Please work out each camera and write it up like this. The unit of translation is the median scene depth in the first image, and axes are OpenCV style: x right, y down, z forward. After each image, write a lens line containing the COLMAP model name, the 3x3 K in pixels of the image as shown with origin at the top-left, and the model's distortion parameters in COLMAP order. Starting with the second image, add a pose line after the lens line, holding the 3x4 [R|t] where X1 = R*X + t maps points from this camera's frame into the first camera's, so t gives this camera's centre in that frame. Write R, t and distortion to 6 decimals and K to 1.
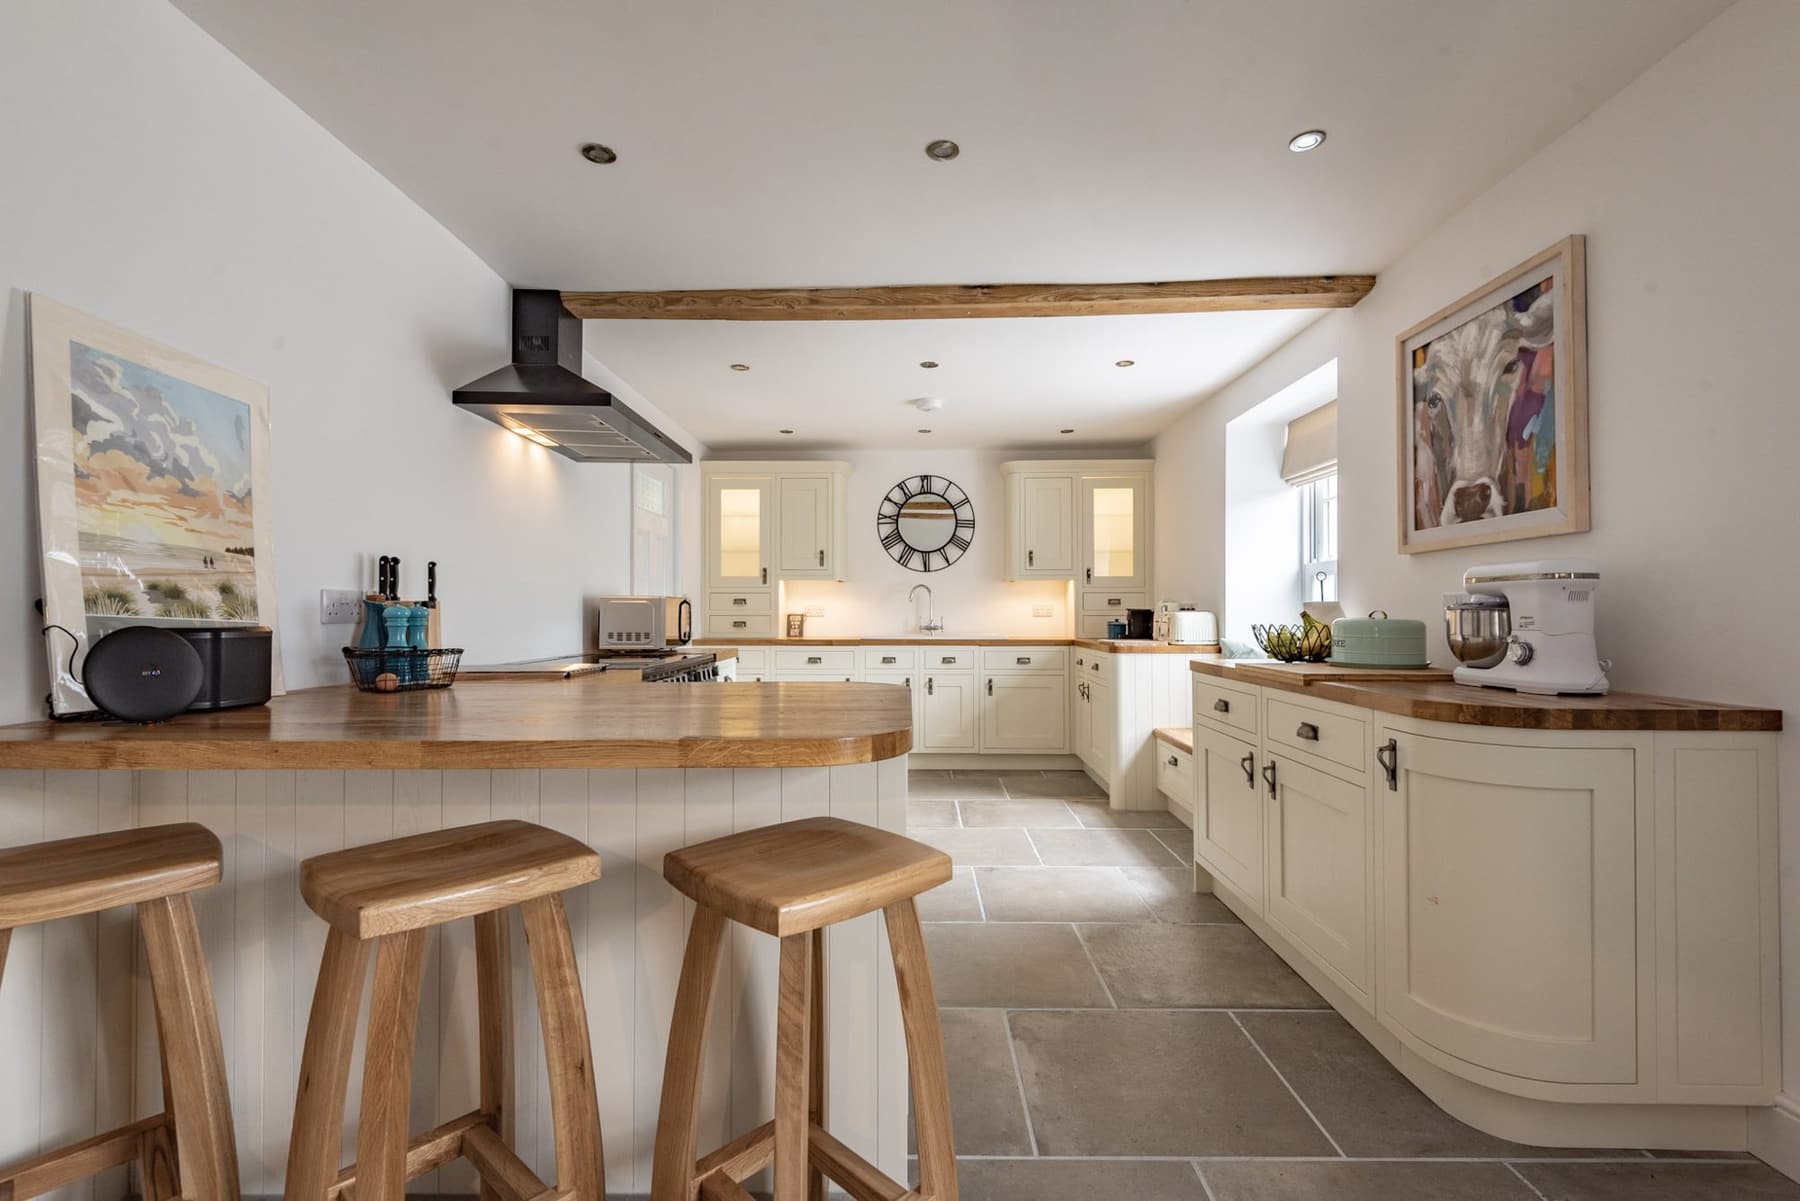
lens RADIAL K [[879.4, 0, 900.0], [0, 879.4, 600.5], [0, 0, 1]] dist [-0.068632, 0.028875]
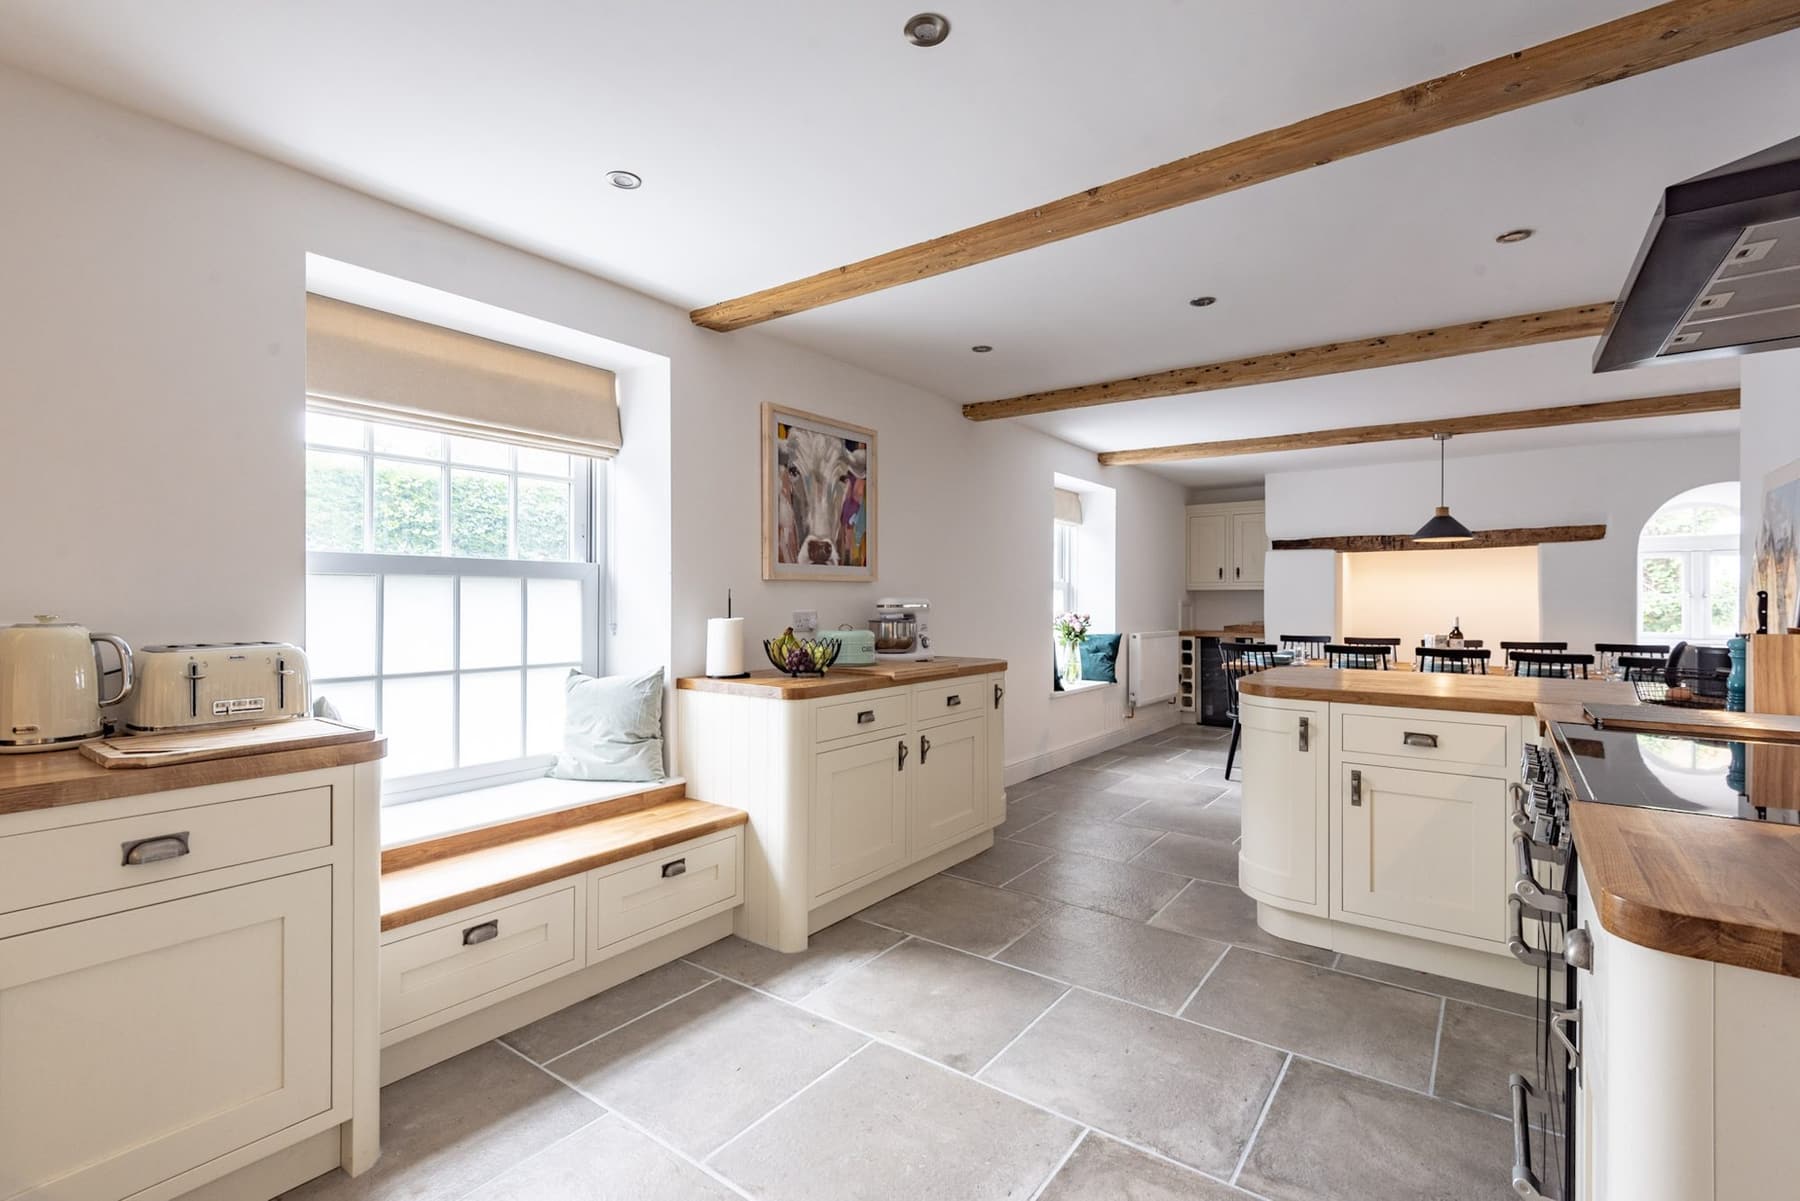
lens RADIAL K [[790.3, 0, 900.0], [0, 790.3, 600.5], [0, 0, 1]] dist [0.028263, -0.000010]
pose [[-0.817406, 0.000225, 0.576062, -0.255555], [-0.007427, 0.999913, -0.010929, -0.014009], [-0.576014, -0.013212, -0.817333, 2.017770]]
